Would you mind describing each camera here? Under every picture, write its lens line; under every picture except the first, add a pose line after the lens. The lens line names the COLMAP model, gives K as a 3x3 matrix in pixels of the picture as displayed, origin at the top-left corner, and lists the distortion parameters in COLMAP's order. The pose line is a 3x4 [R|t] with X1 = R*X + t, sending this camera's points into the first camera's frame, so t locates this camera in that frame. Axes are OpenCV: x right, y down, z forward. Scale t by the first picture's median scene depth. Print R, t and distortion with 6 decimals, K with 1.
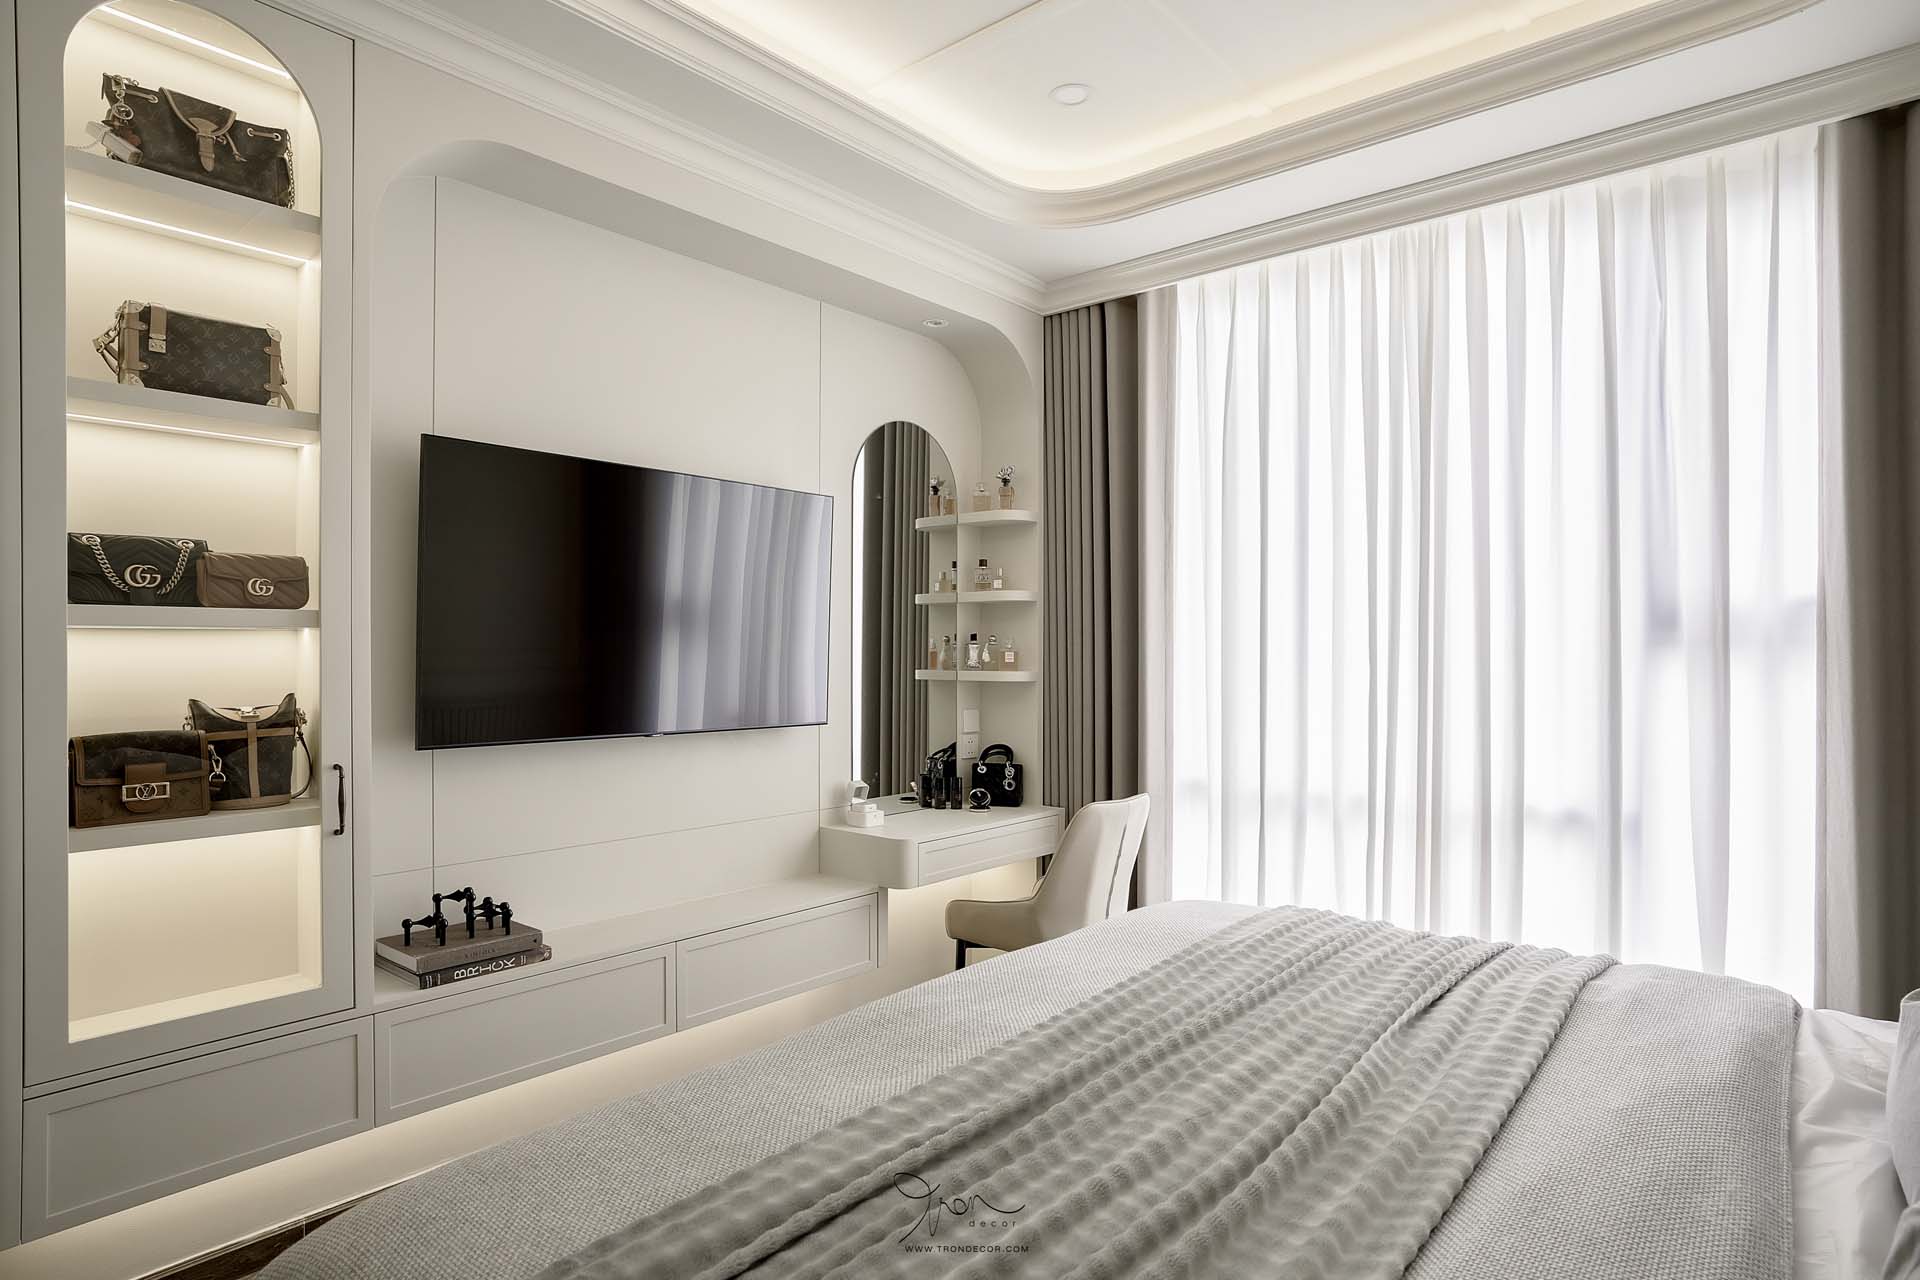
lens RADIAL K [[1133.5, 0, 954.1], [0, 1133.5, 668.3], [0, 0, 1]] dist [-0.017699, 0.004755]
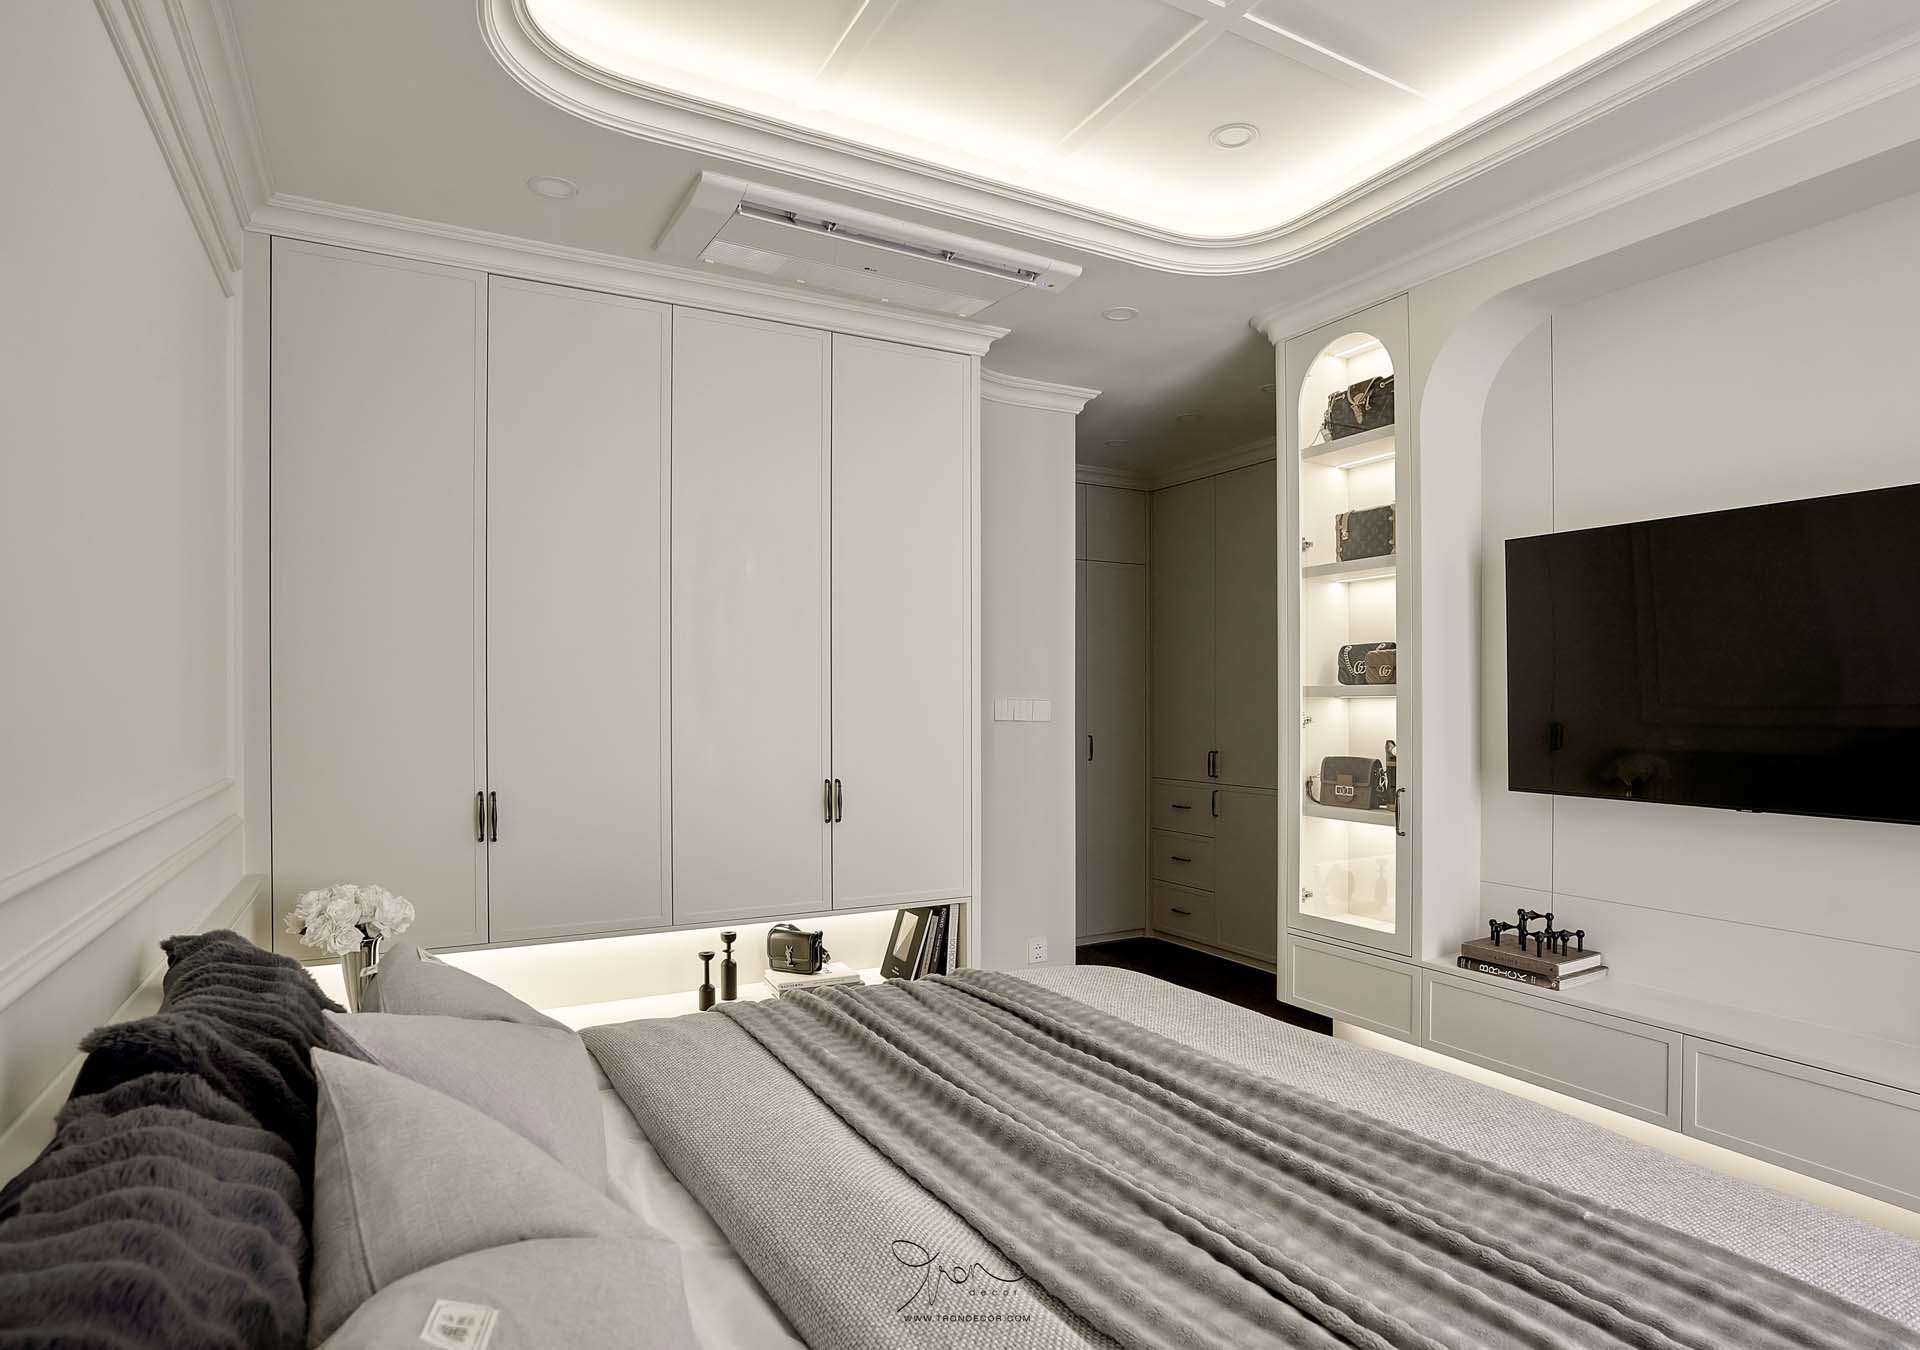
lens RADIAL K [[1024.3, 0, 965.1], [0, 1024.3, 682.4], [0, 0, 1]] dist [0.004101, 0.001214]
pose [[-0.341795, -0.010008, -0.939721, 0.833404], [-0.010574, 0.999921, -0.006803, -0.035103], [0.939715, 0.007611, -0.341874, 0.831397]]
